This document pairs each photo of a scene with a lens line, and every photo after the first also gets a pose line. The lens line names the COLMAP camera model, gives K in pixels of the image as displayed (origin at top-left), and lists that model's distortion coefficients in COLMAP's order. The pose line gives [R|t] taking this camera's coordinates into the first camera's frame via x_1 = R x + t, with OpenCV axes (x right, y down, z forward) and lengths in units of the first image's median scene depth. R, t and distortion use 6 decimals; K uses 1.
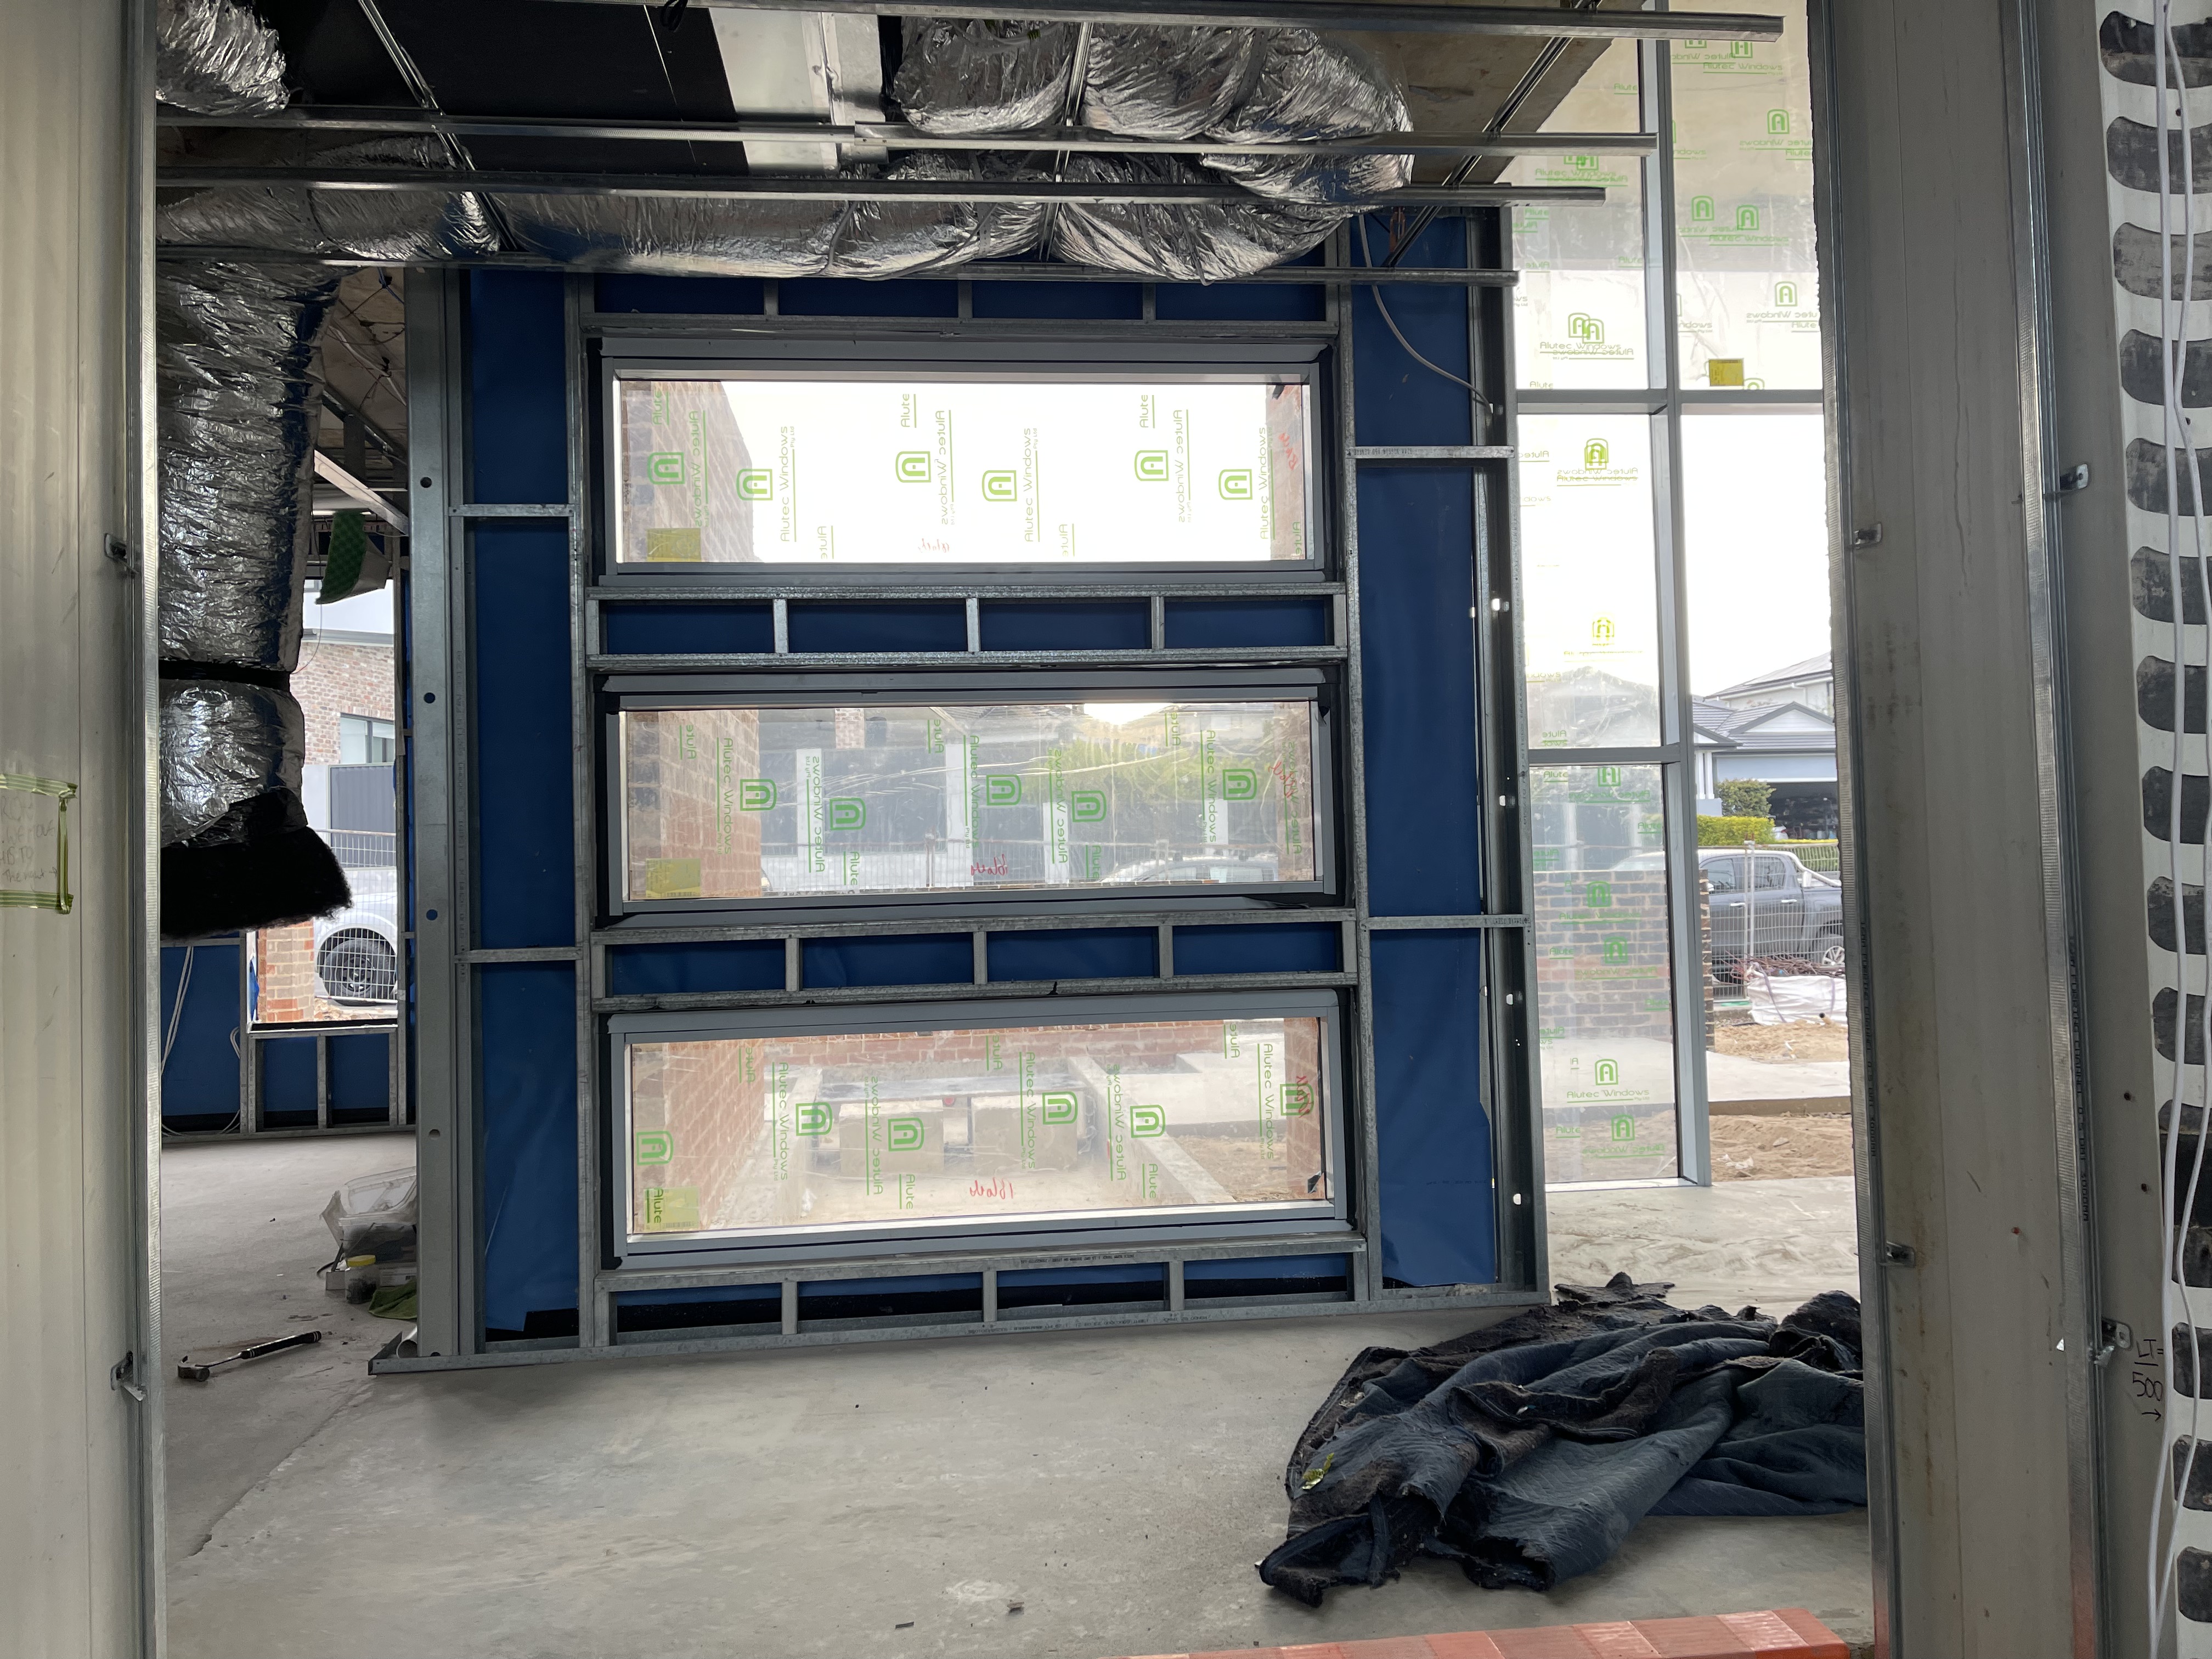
lens RADIAL K [[1690.7, 0, 1106.0], [0, 1690.7, 829.5], [0, 0, 1]] dist [0.055131, -0.006824]
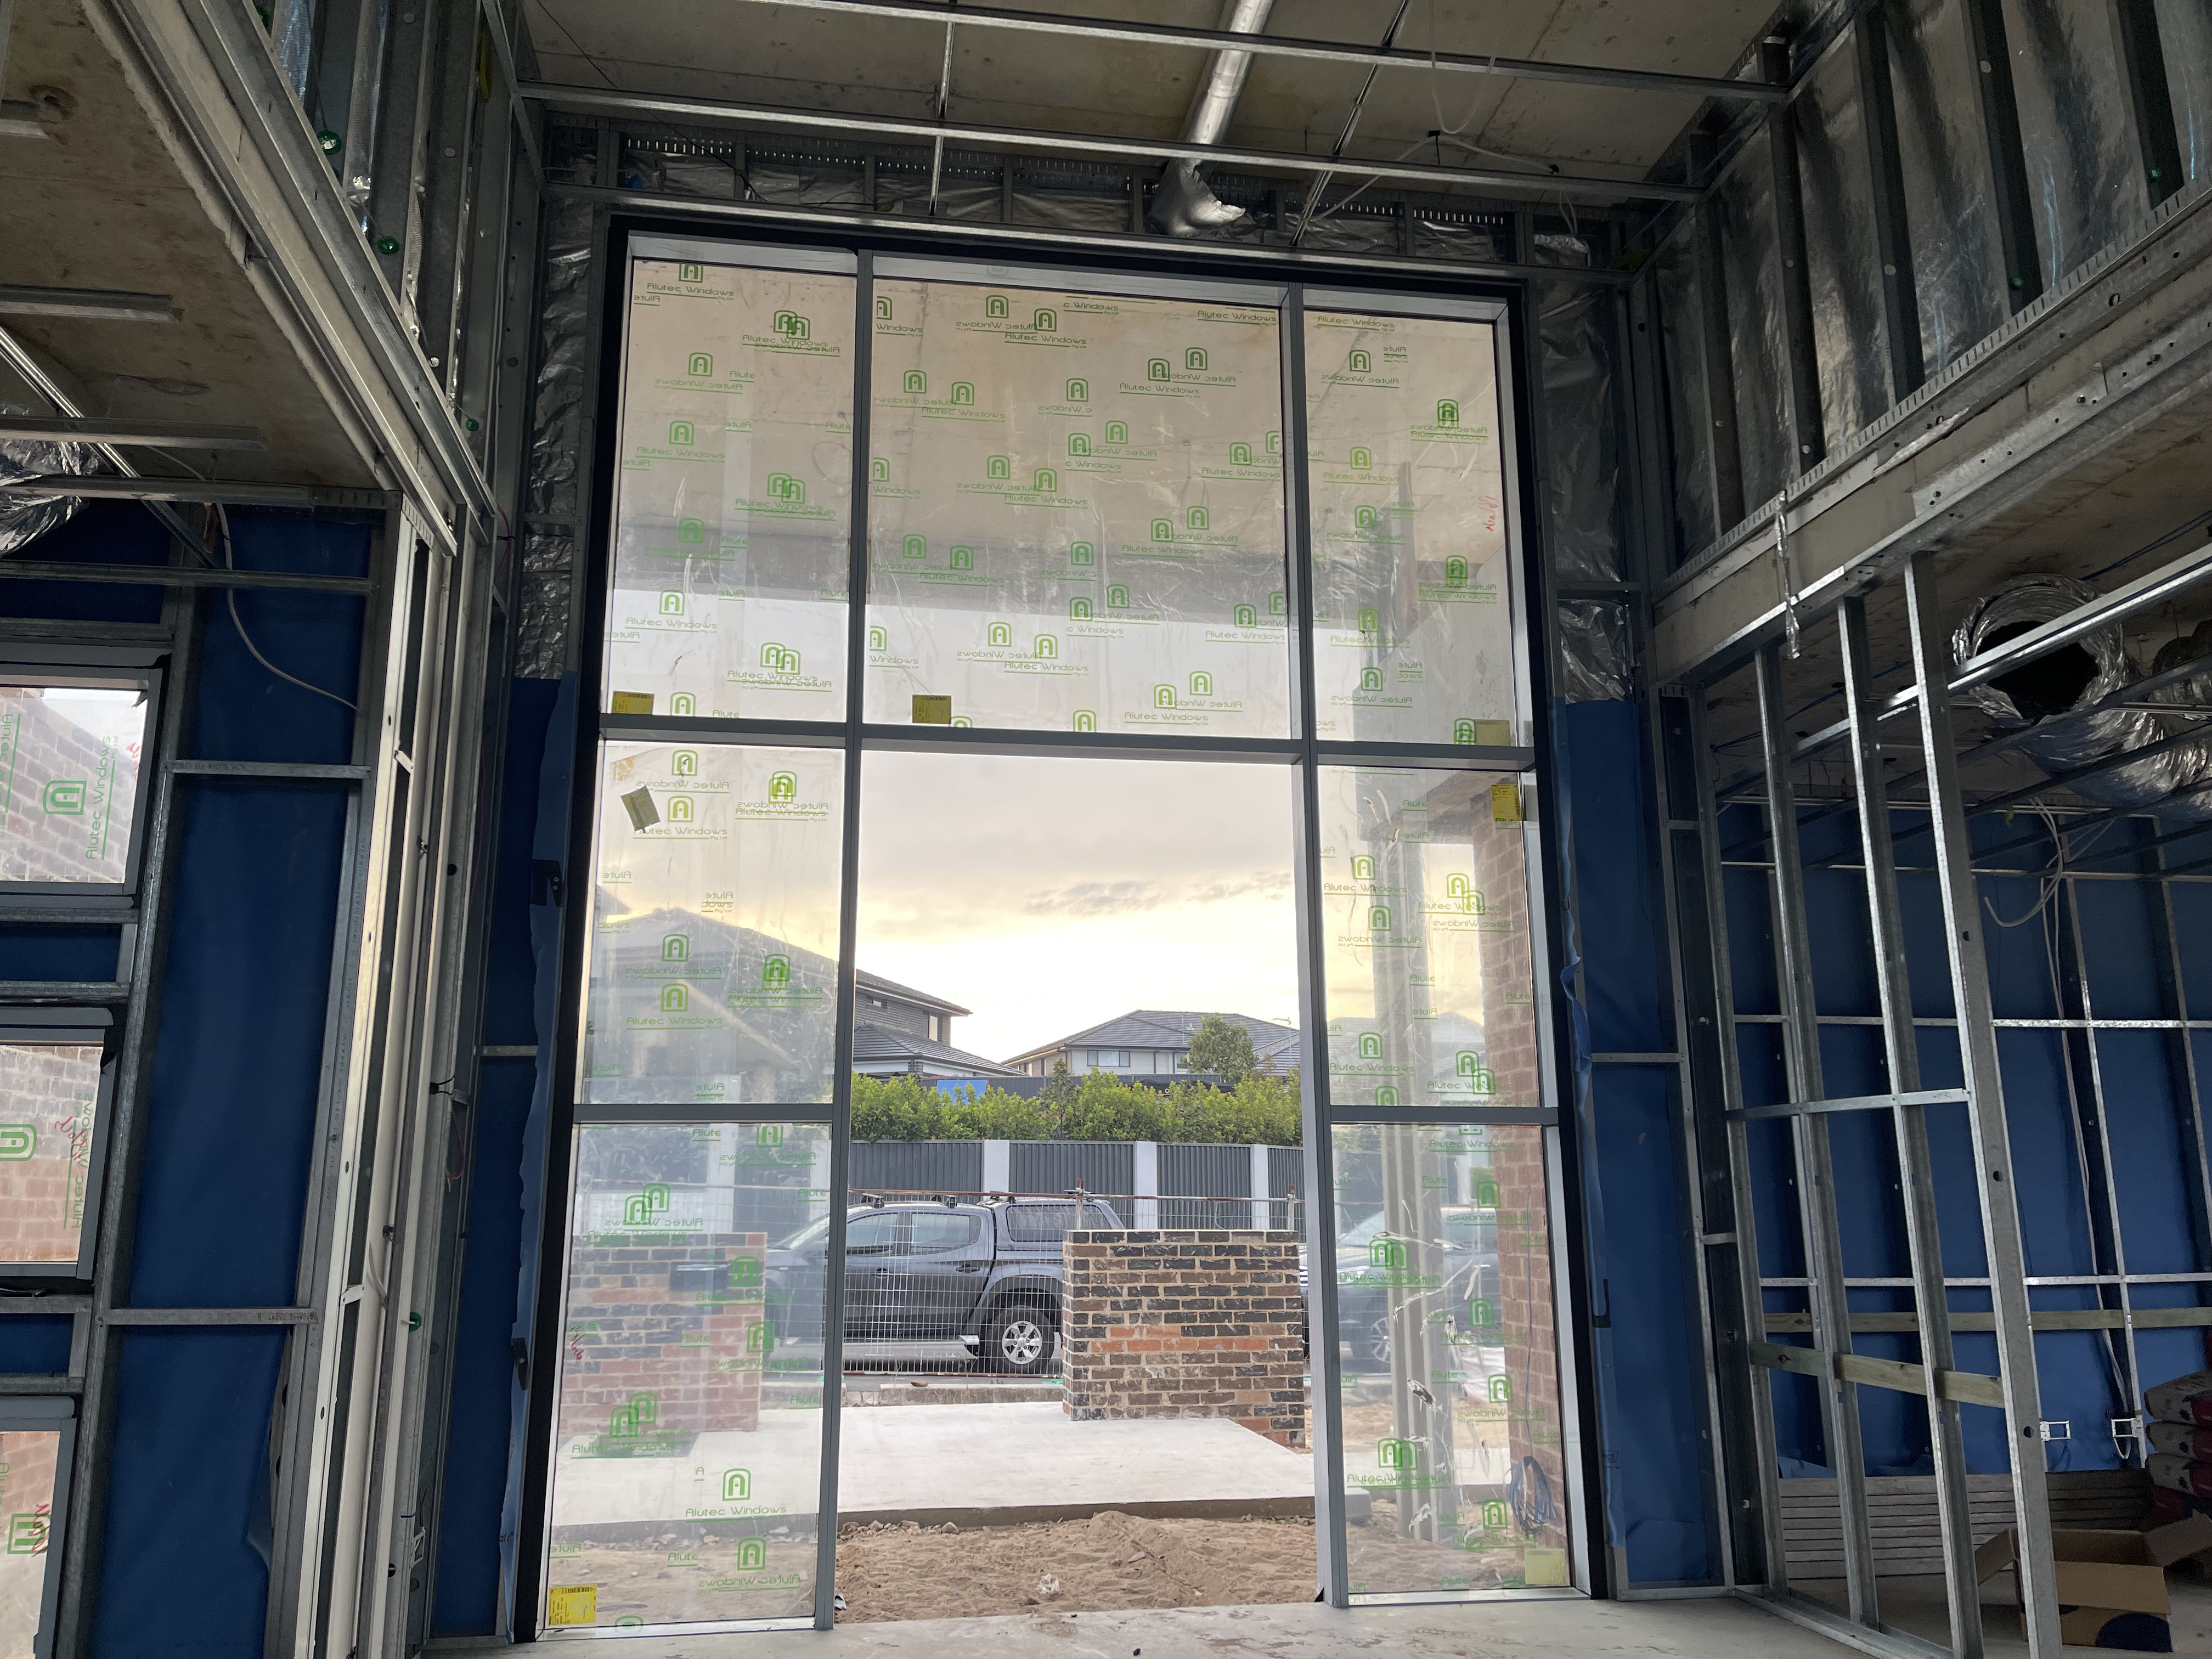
lens RADIAL K [[1702.7, 0, 1104.6], [0, 1702.7, 855.0], [0, 0, 1]] dist [0.076115, -0.102841]
pose [[0.998939, 0.028379, 0.036260, 0.426827], [-0.021387, 0.983352, -0.180446, -0.017516], [-0.040778, 0.179479, 0.982916, 0.074280]]
